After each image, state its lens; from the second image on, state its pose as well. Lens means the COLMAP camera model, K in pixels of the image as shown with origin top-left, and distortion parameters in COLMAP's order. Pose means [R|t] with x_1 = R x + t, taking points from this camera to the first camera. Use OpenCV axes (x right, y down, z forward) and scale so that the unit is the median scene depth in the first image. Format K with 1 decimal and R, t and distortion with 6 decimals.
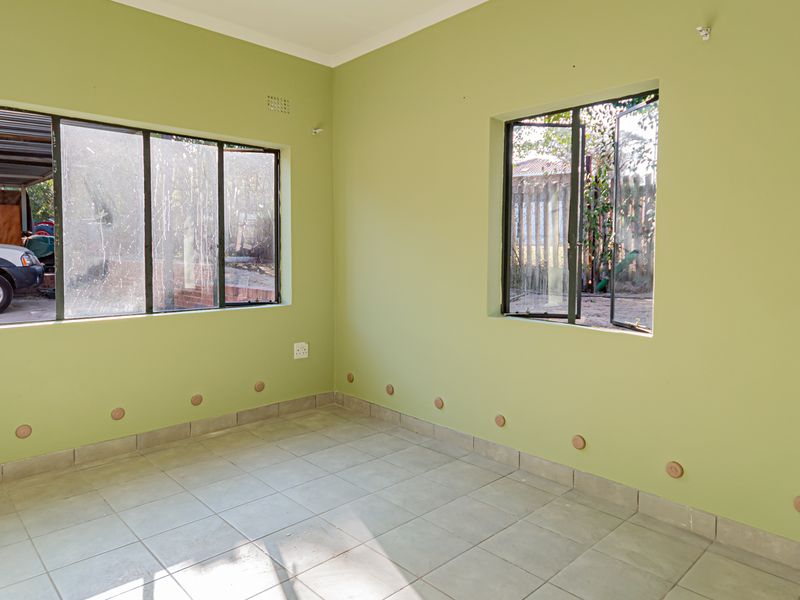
lens RADIAL K [[543.3, 0, 399.4], [0, 543.3, 297.0], [0, 0, 1]] dist [0.007675, 0.000704]
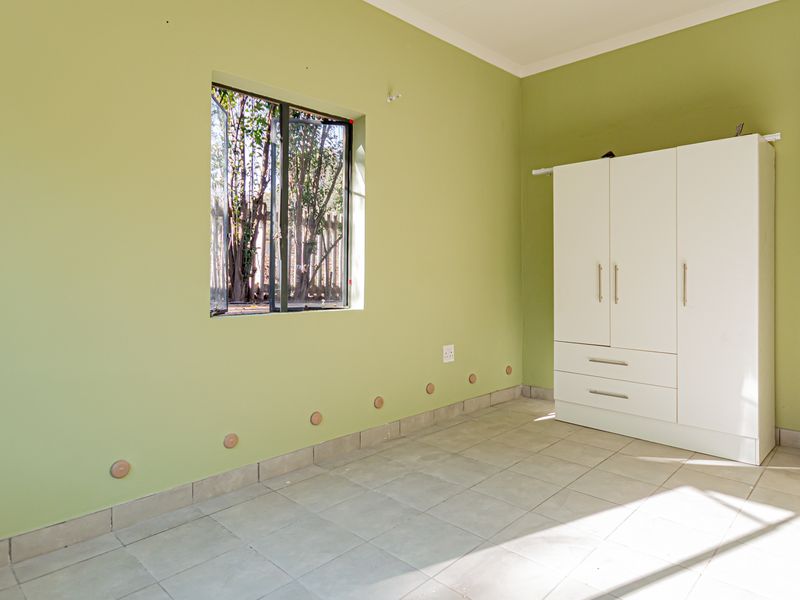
lens RADIAL K [[501.0, 0, 398.8], [0, 501.0, 298.2], [0, 0, 1]] dist [0.004609, 0.001111]
pose [[-0.052015, -0.056315, 0.997057, -0.686355], [0.082789, 0.994729, 0.060503, -0.019087], [-0.995209, 0.085692, -0.047079, 0.897183]]
